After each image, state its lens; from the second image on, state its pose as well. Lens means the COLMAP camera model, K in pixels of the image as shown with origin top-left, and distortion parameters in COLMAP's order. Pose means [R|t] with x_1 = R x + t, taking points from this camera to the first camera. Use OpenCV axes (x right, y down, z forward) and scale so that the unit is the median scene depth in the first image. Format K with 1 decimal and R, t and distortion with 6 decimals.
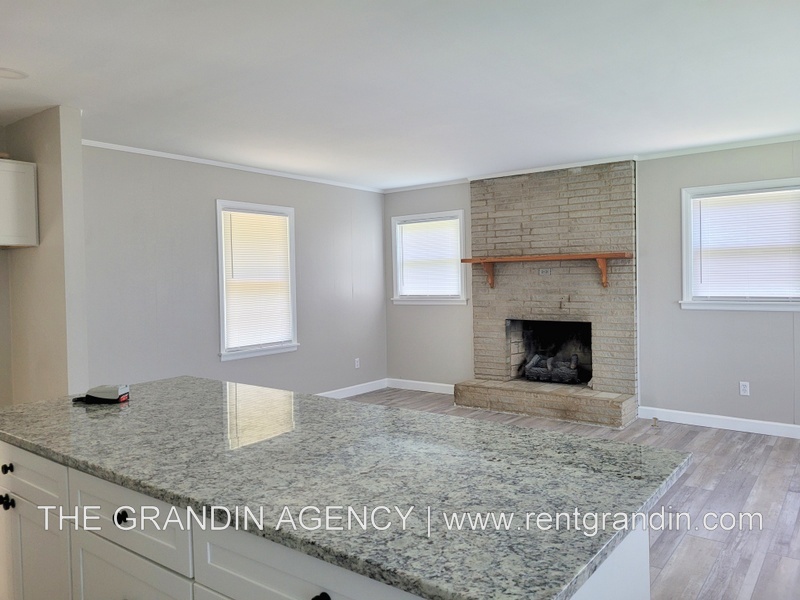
lens RADIAL K [[610.4, 0, 395.5], [0, 610.4, 300.5], [0, 0, 1]] dist [0.024123, -0.008026]
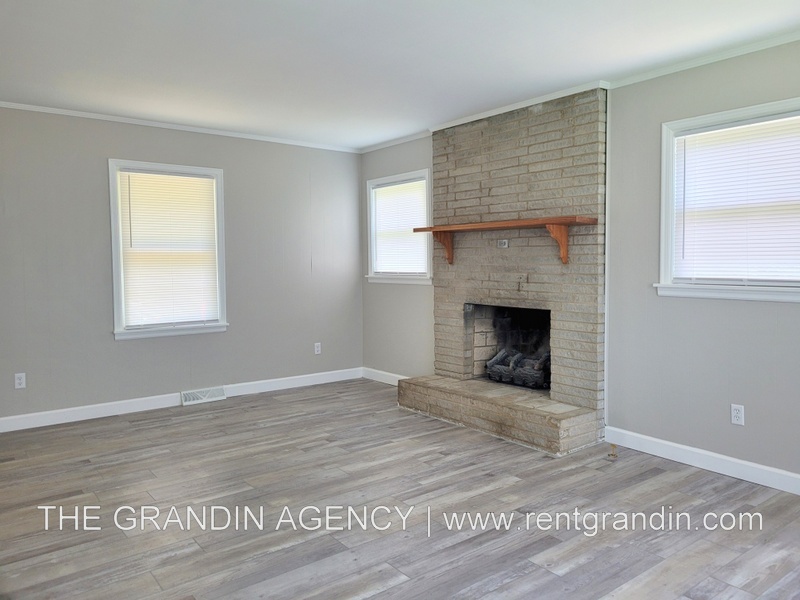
lens RADIAL K [[610.4, 0, 401.6], [0, 610.4, 297.2], [0, 0, 1]] dist [0.024123, -0.008026]
pose [[0.968899, 0.027113, -0.245967, 0.324477], [-0.020638, 0.999370, 0.028866, 0.001627], [0.246594, -0.022892, 0.968848, 0.220925]]
